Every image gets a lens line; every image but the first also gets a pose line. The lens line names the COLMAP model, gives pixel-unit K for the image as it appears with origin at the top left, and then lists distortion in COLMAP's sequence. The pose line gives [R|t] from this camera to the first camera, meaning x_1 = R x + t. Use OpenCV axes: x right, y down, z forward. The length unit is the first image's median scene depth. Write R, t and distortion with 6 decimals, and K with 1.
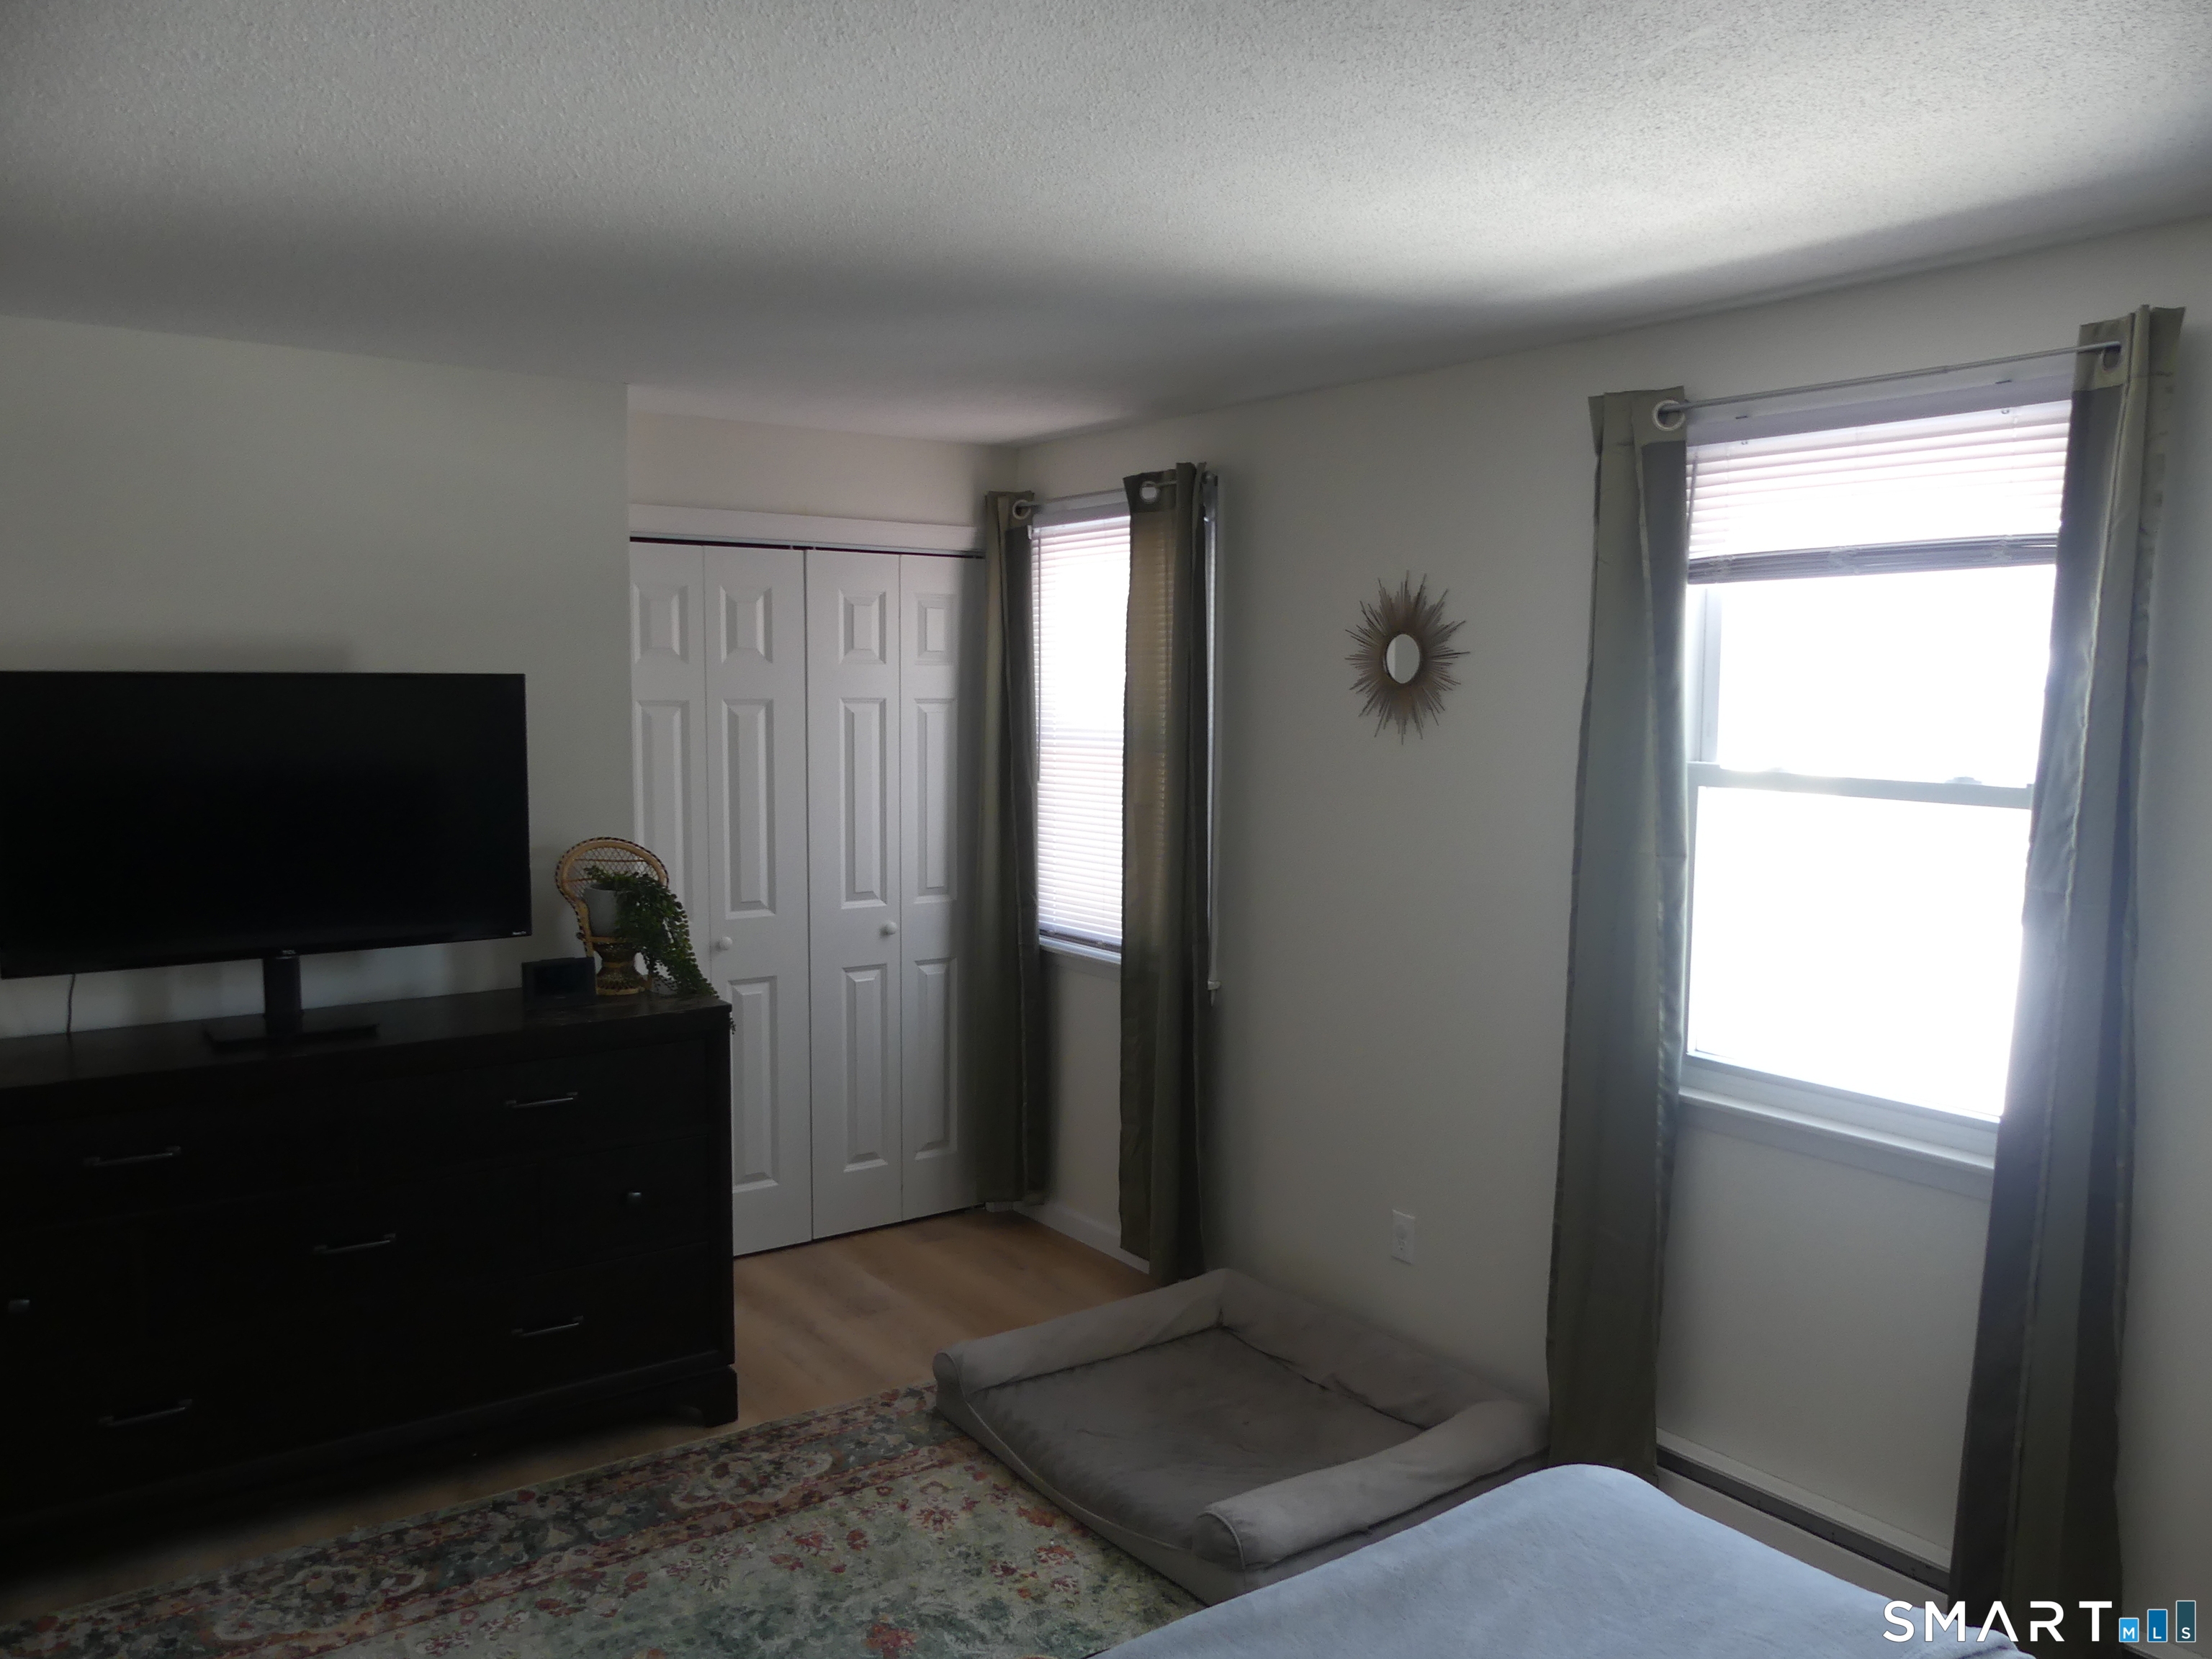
lens RADIAL K [[1671.1, 0, 1106.0], [0, 1671.1, 829.5], [0, 0, 1]] dist [-0.005817, -0.002492]
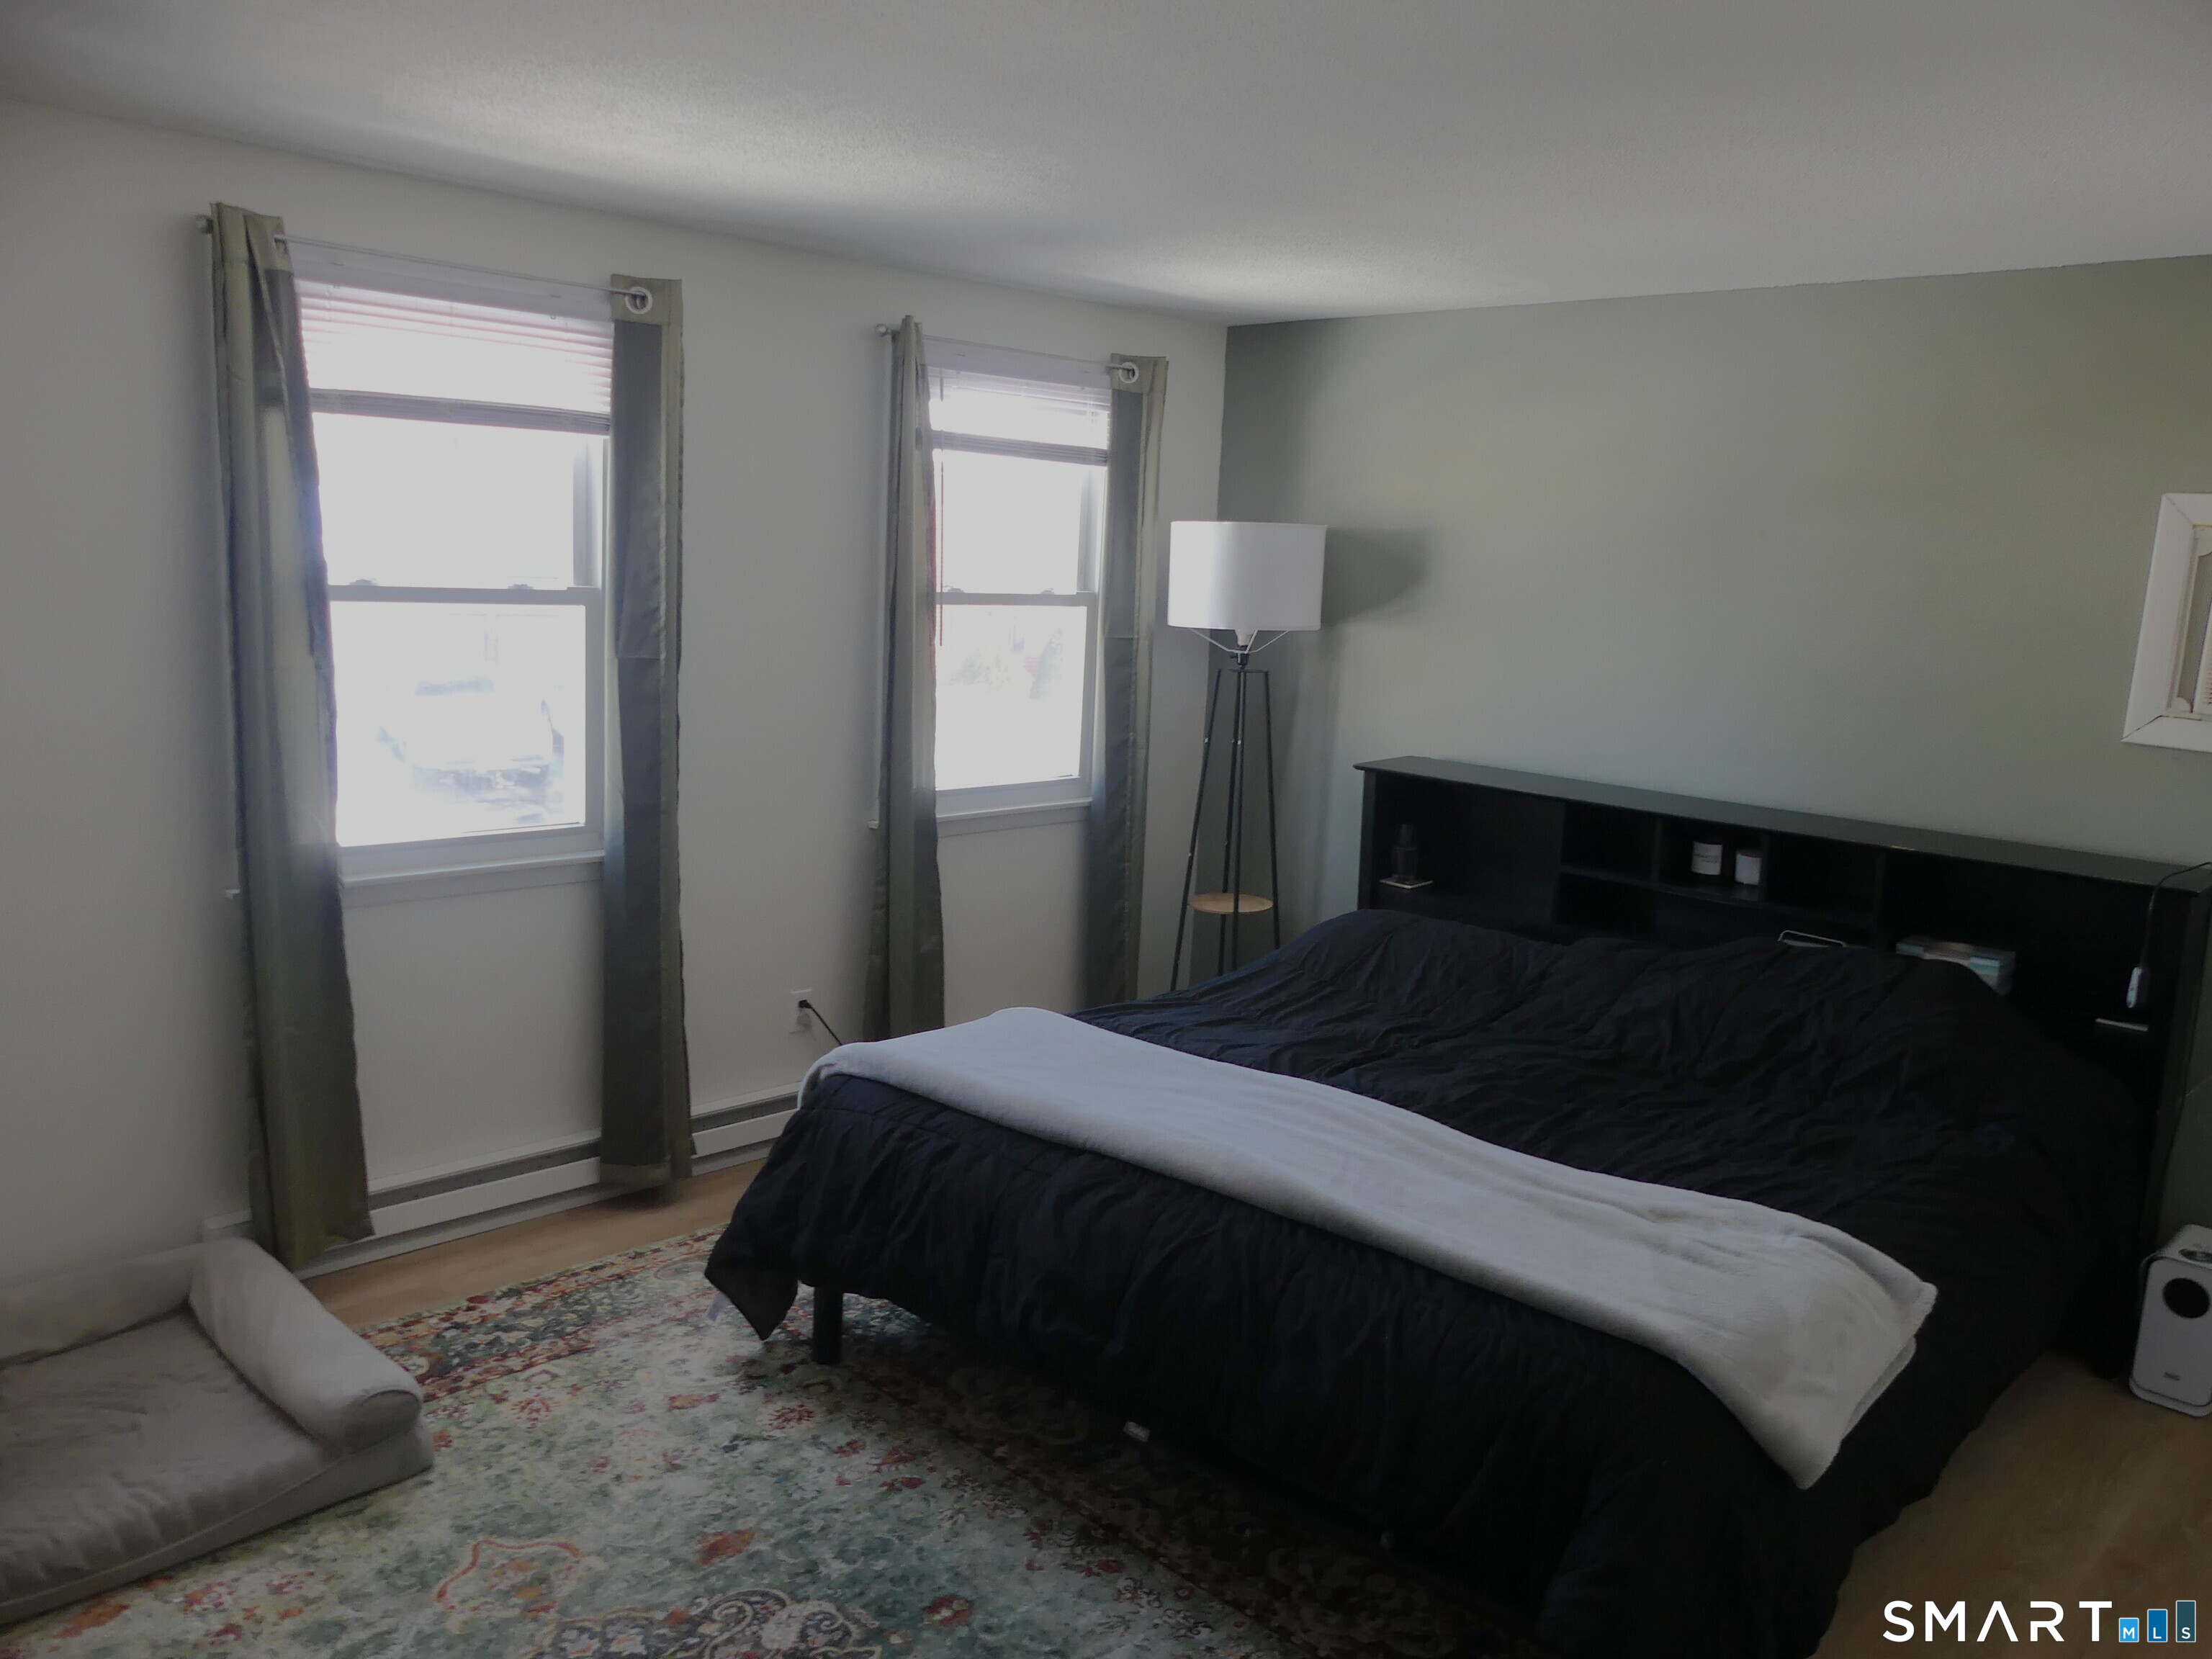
lens RADIAL K [[1671.1, 0, 1106.0], [0, 1671.1, 829.5], [0, 0, 1]] dist [-0.005817, -0.002492]
pose [[-0.155364, -0.187109, 0.969975, -0.901880], [0.034661, 0.980261, 0.194644, -0.082338], [-0.987249, 0.063861, -0.145812, 0.733192]]
